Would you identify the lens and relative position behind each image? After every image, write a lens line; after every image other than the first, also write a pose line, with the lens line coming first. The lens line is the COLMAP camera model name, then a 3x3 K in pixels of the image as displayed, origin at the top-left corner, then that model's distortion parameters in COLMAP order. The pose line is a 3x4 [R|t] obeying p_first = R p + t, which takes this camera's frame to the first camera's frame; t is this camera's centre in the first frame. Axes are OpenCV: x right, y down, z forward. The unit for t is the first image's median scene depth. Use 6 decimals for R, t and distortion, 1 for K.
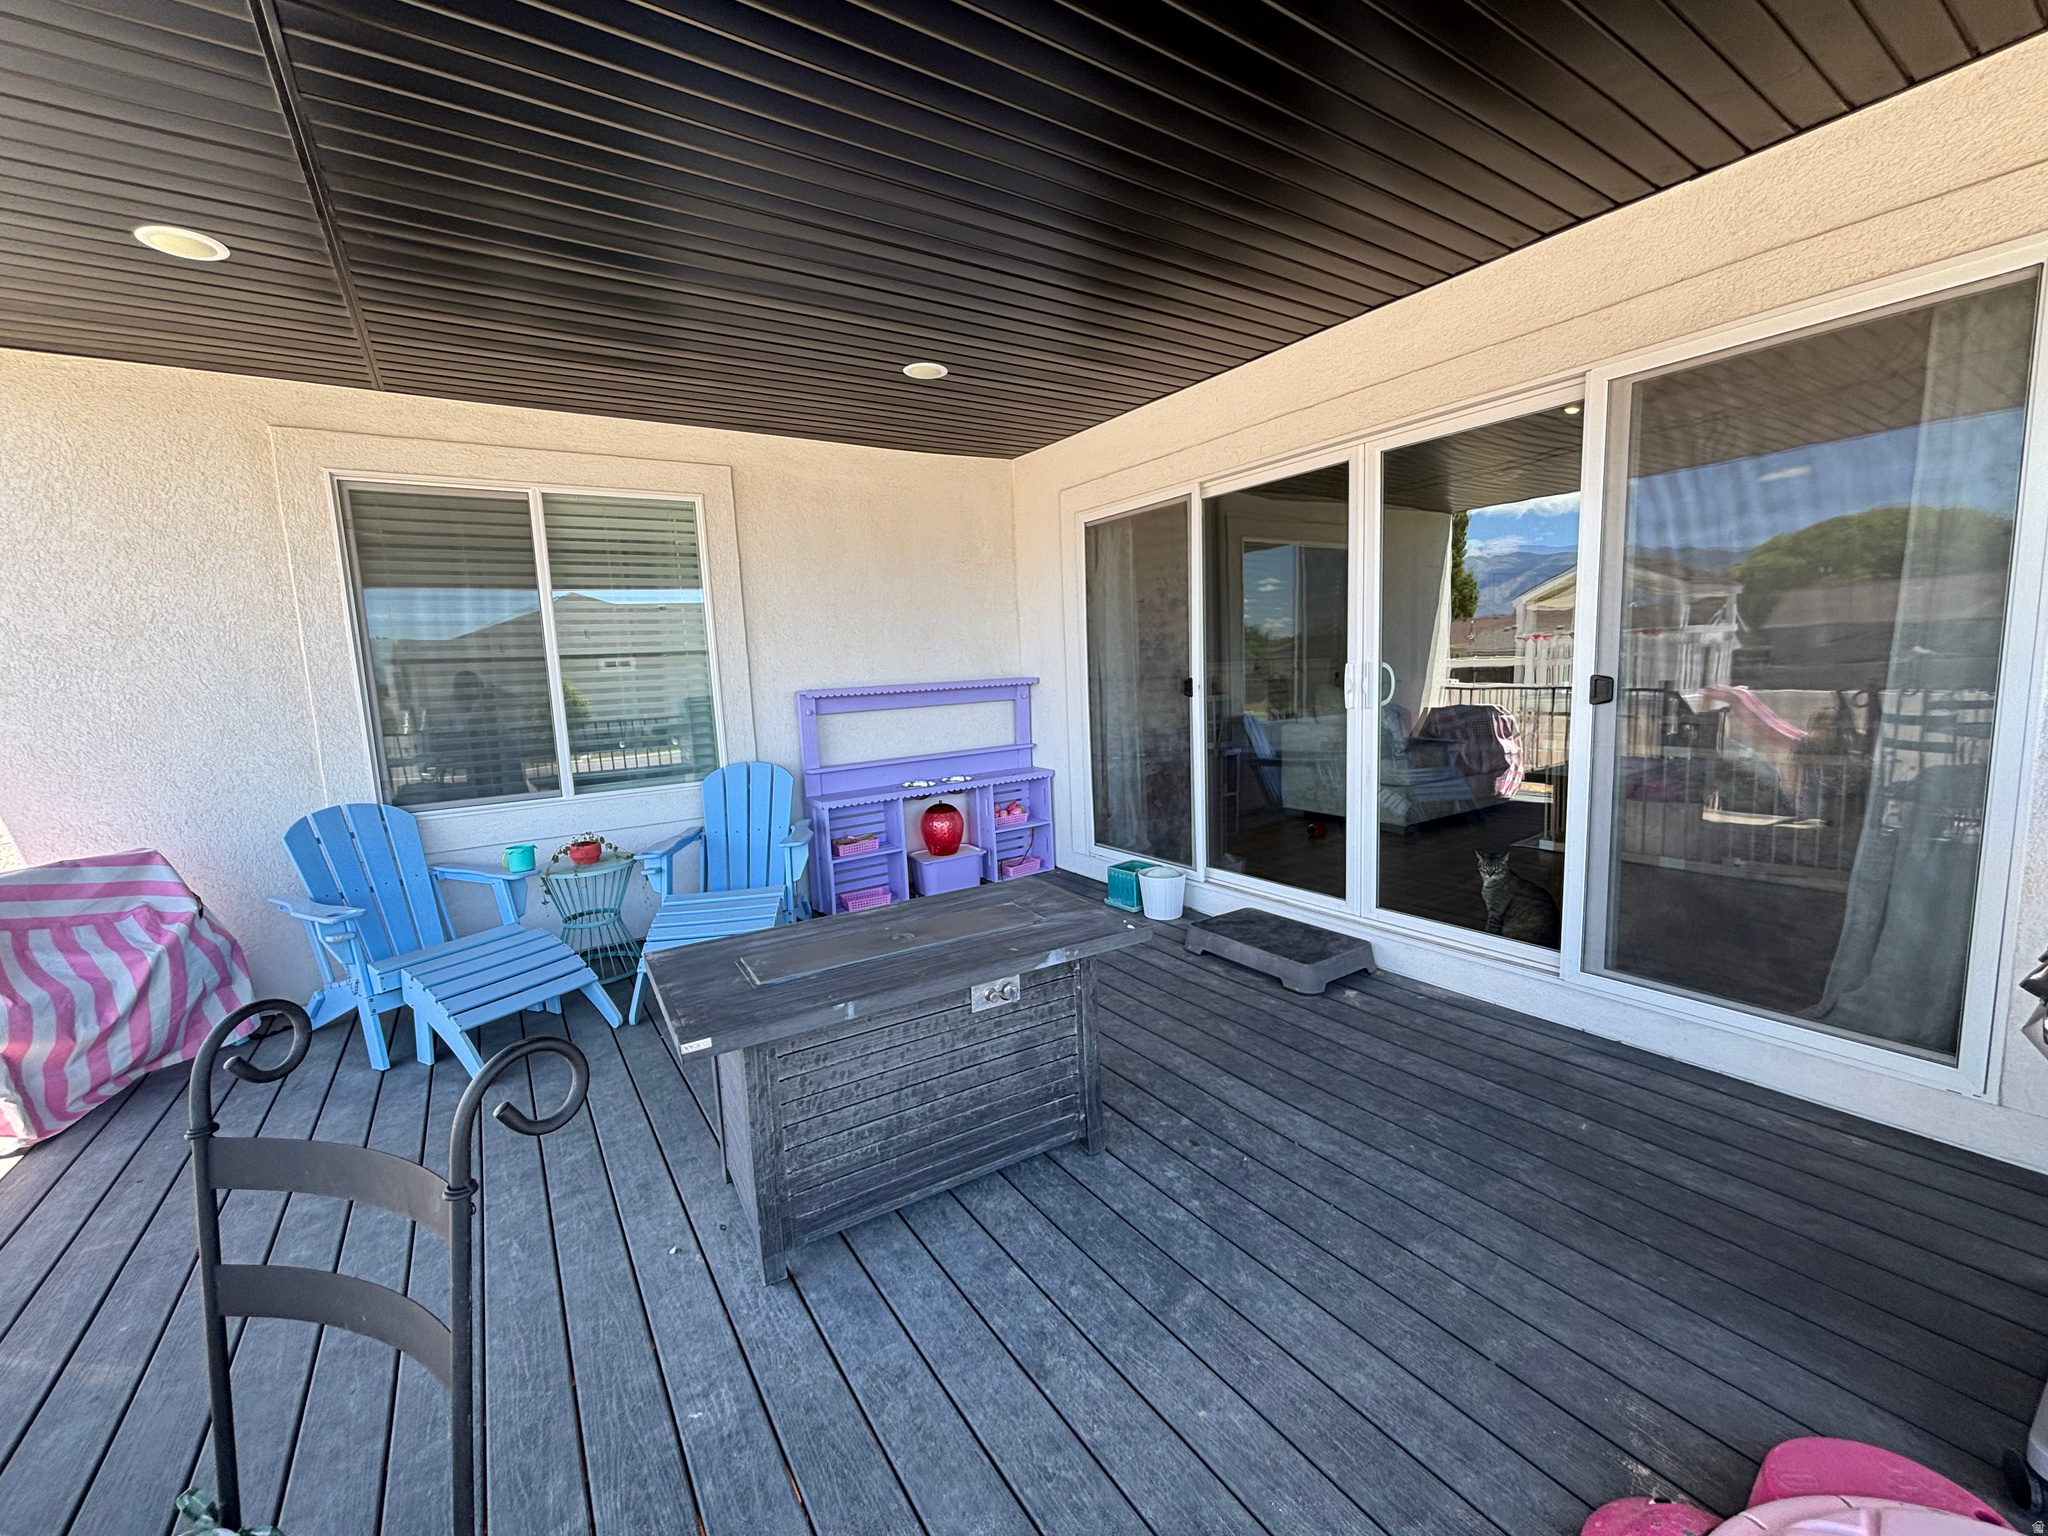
lens RADIAL K [[821.7, 0, 1024.5], [0, 821.7, 768.7], [0, 0, 1]] dist [-0.001144, -0.000458]
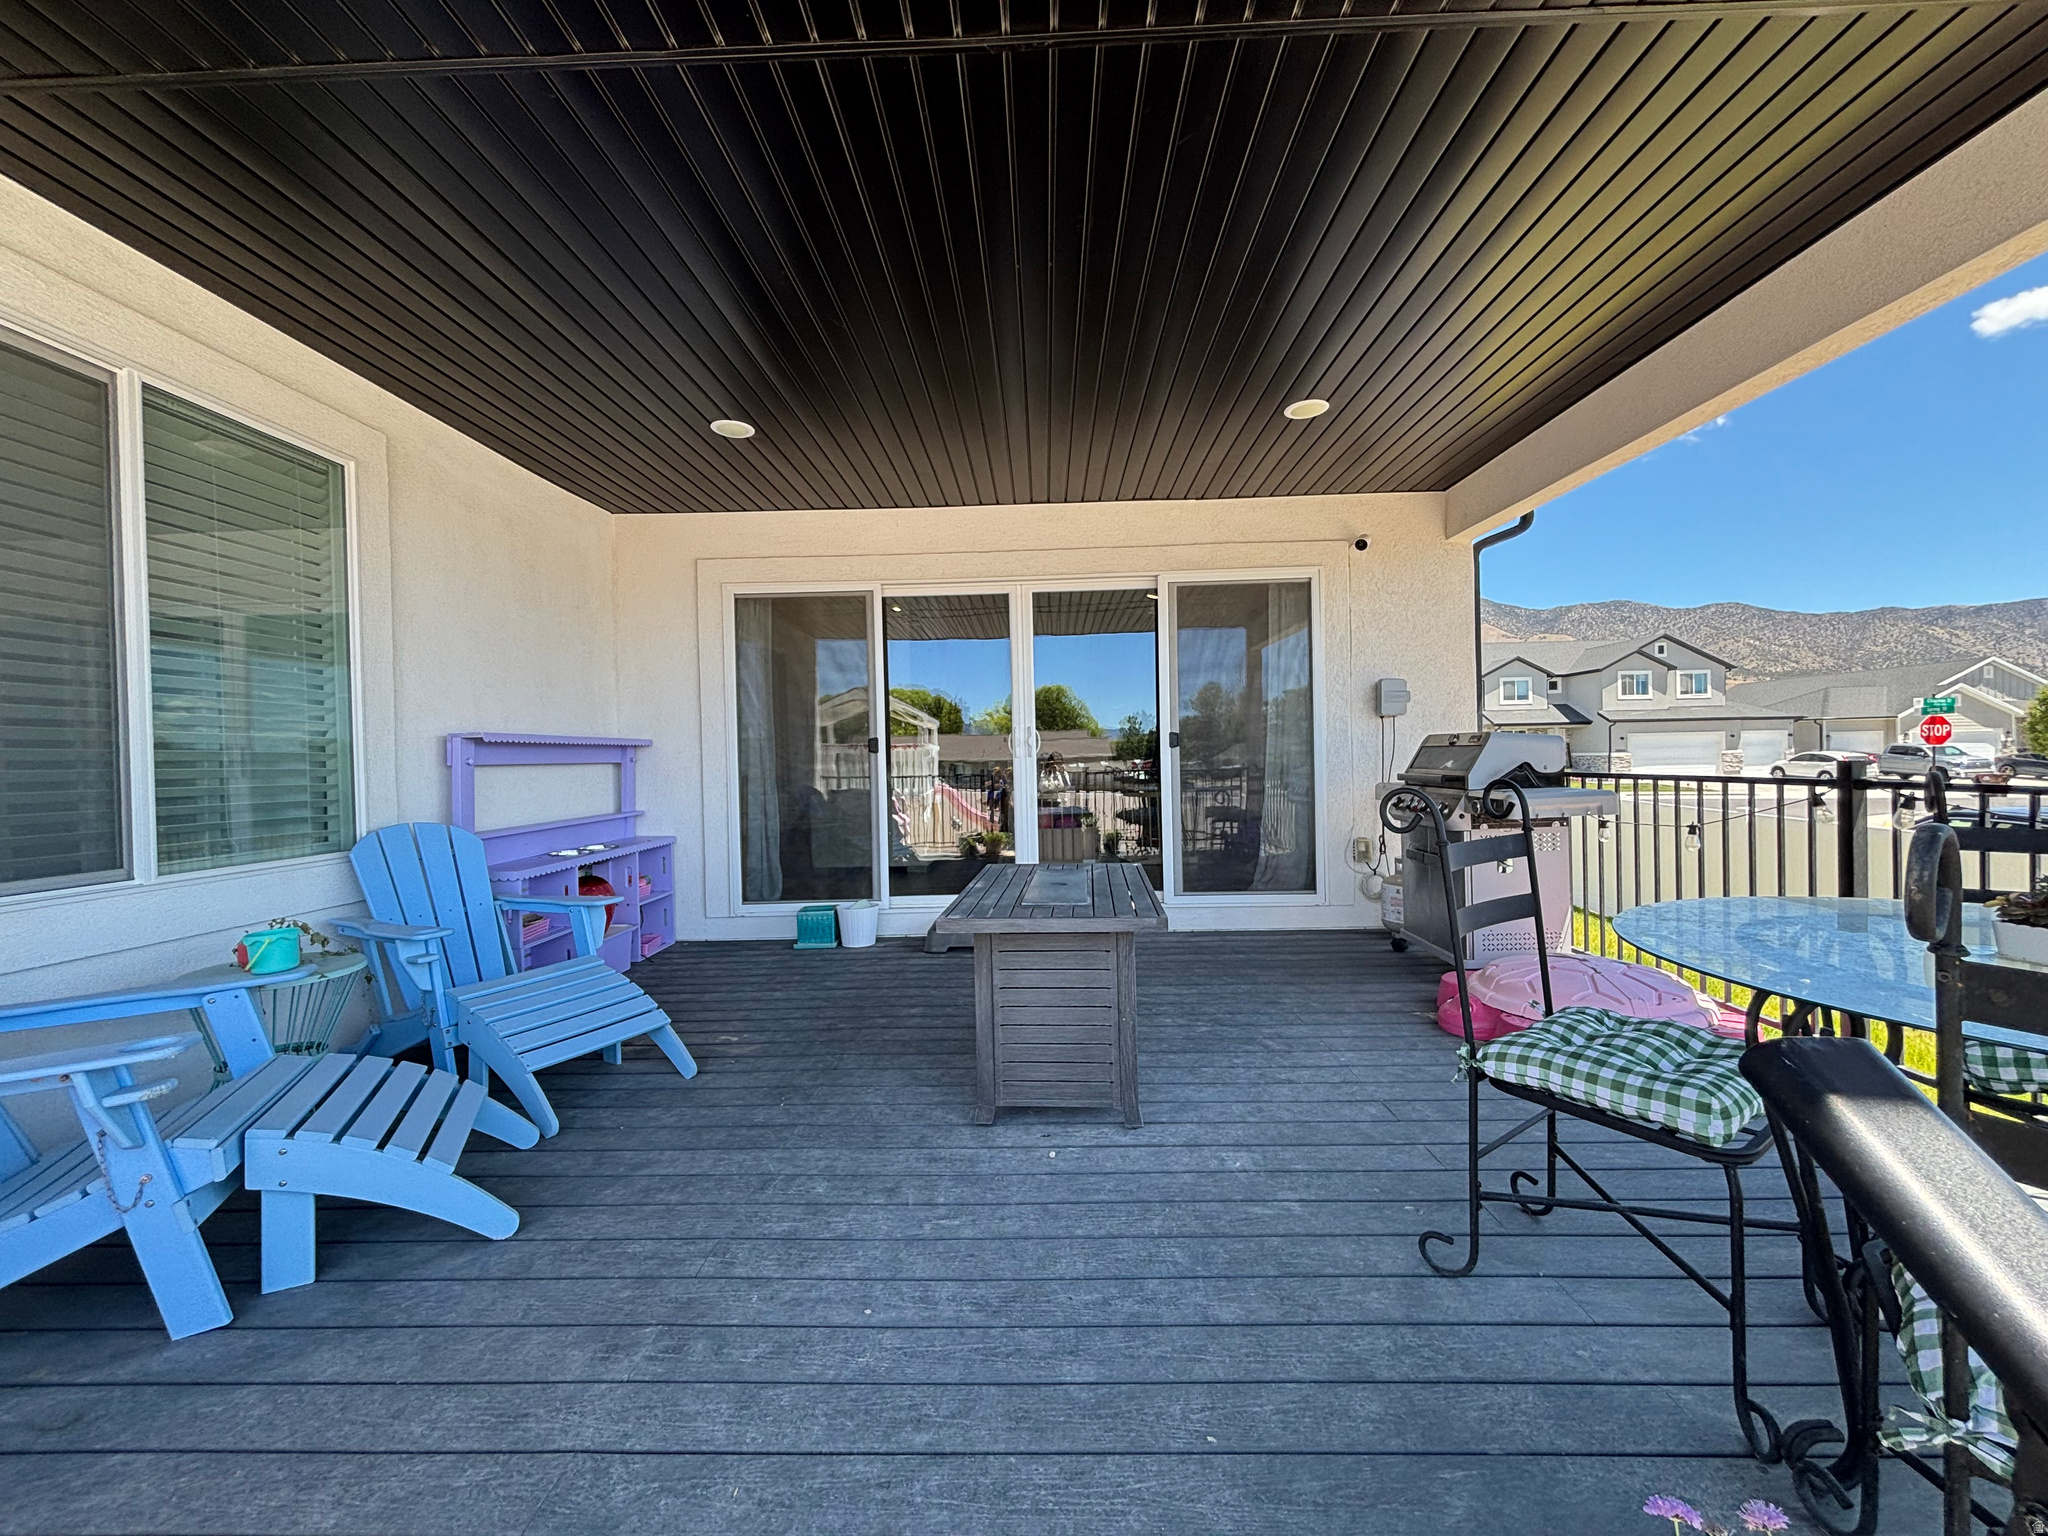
lens RADIAL K [[821.7, 0, 1026.7], [0, 821.7, 764.5], [0, 0, 1]] dist [-0.001144, -0.000458]
pose [[0.572924, 0.023318, 0.819277, -0.609937], [0.103030, 0.989617, -0.100215, 0.067701], [-0.813107, 0.141826, 0.564573, 0.131290]]
